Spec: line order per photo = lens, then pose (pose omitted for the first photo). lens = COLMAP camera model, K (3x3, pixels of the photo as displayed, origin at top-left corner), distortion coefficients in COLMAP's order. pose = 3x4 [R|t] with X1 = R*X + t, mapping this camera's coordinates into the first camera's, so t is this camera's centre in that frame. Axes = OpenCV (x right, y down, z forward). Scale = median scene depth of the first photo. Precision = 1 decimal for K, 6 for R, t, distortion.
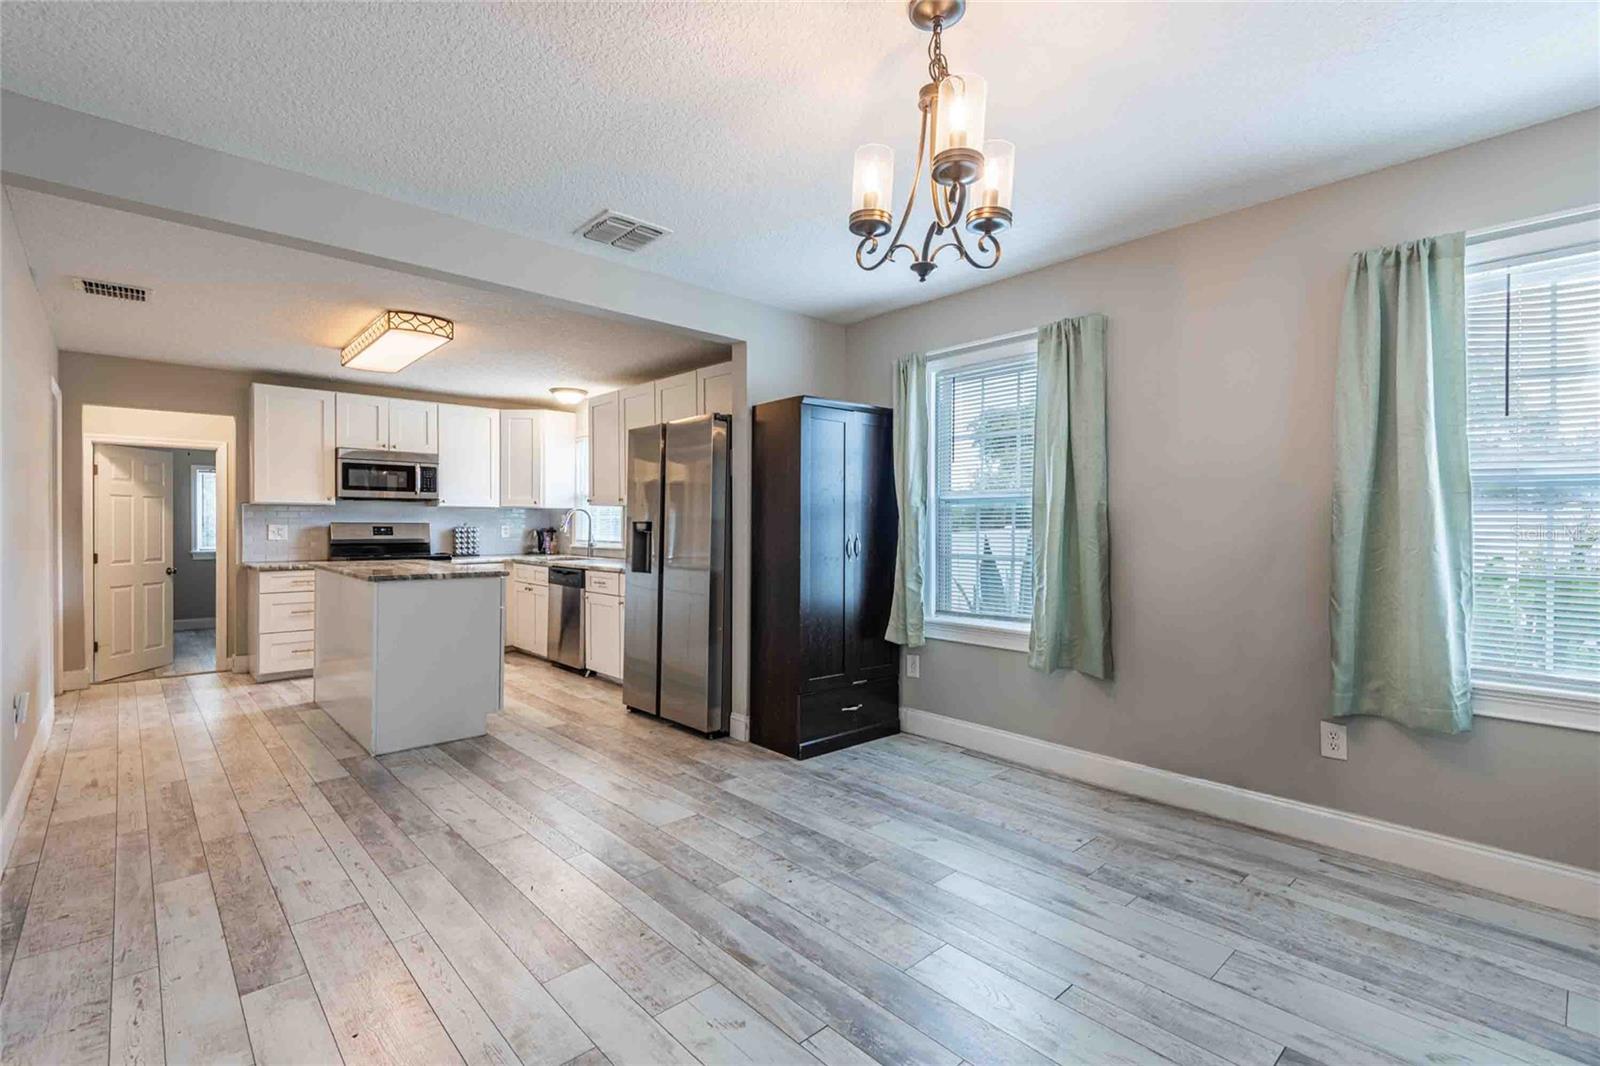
lens RADIAL K [[737.0, 0, 817.5], [0, 737.0, 529.9], [0, 0, 1]] dist [-0.000616, -0.006461]
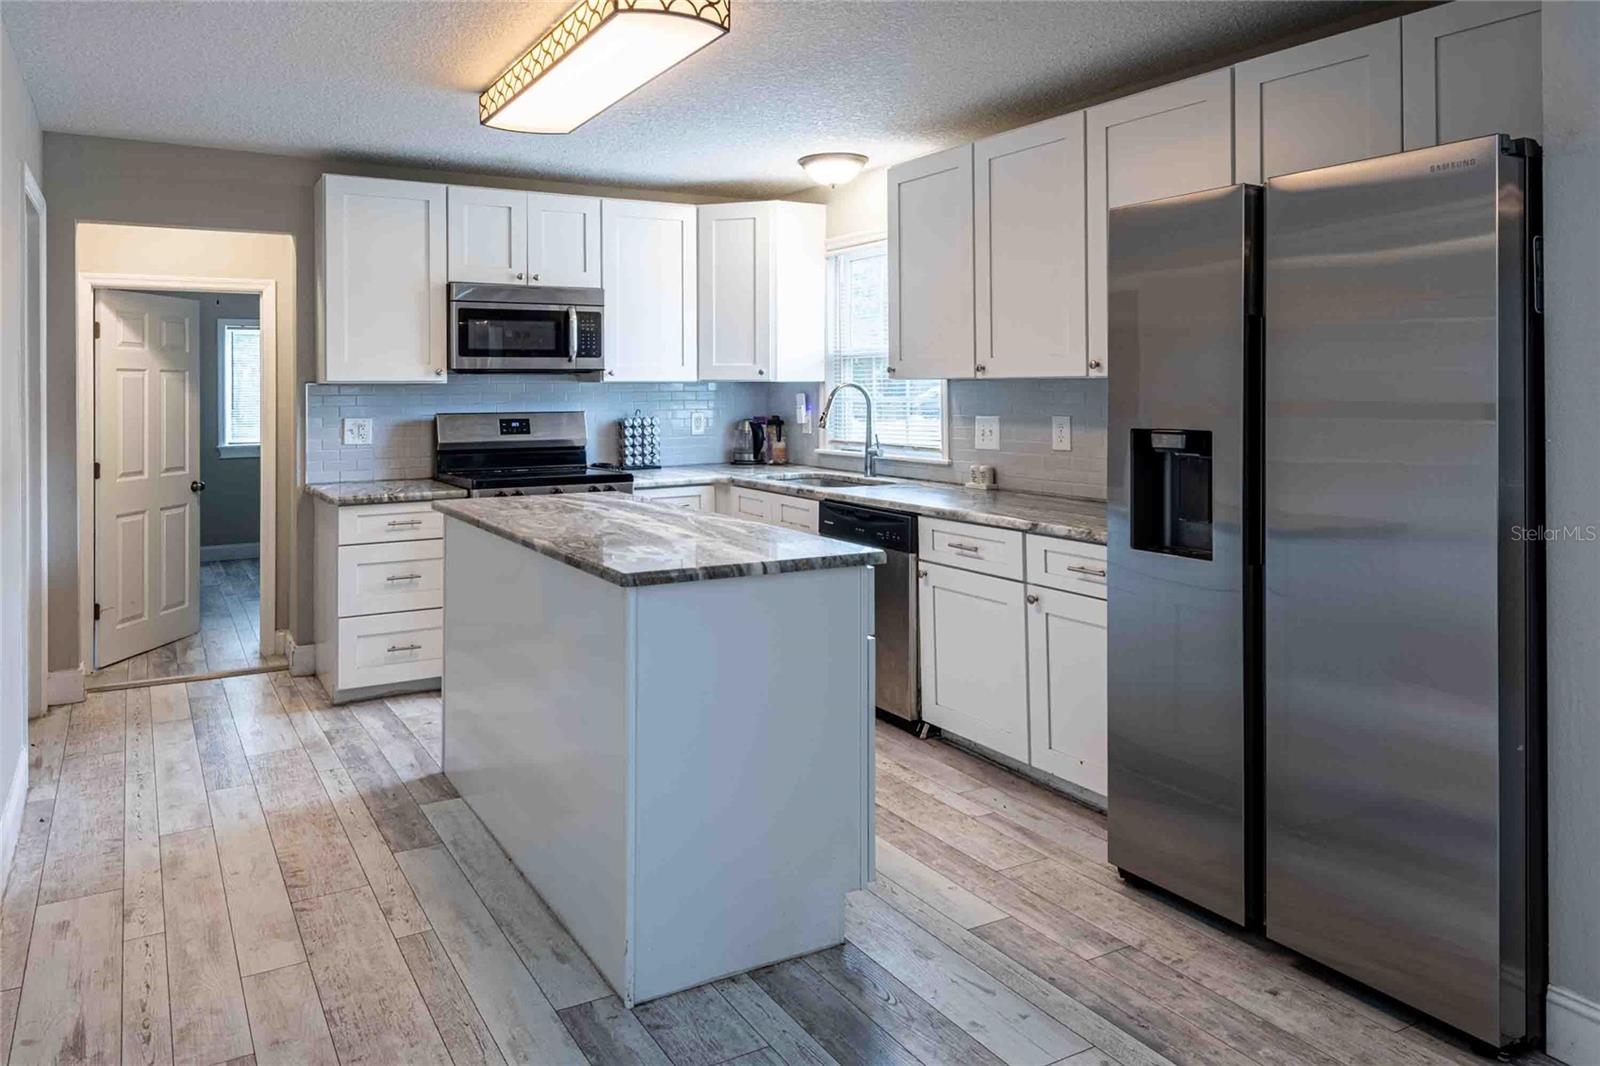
lens RADIAL K [[1073.1, 0, 678.6], [0, 1073.1, 386.8], [0, 0, 1]] dist [0.034683, -0.005100]
pose [[0.957983, -0.007553, -0.286727, -0.244404], [0.005839, 0.999960, -0.006834, -0.024479], [0.286767, 0.004872, 0.957988, 0.255381]]
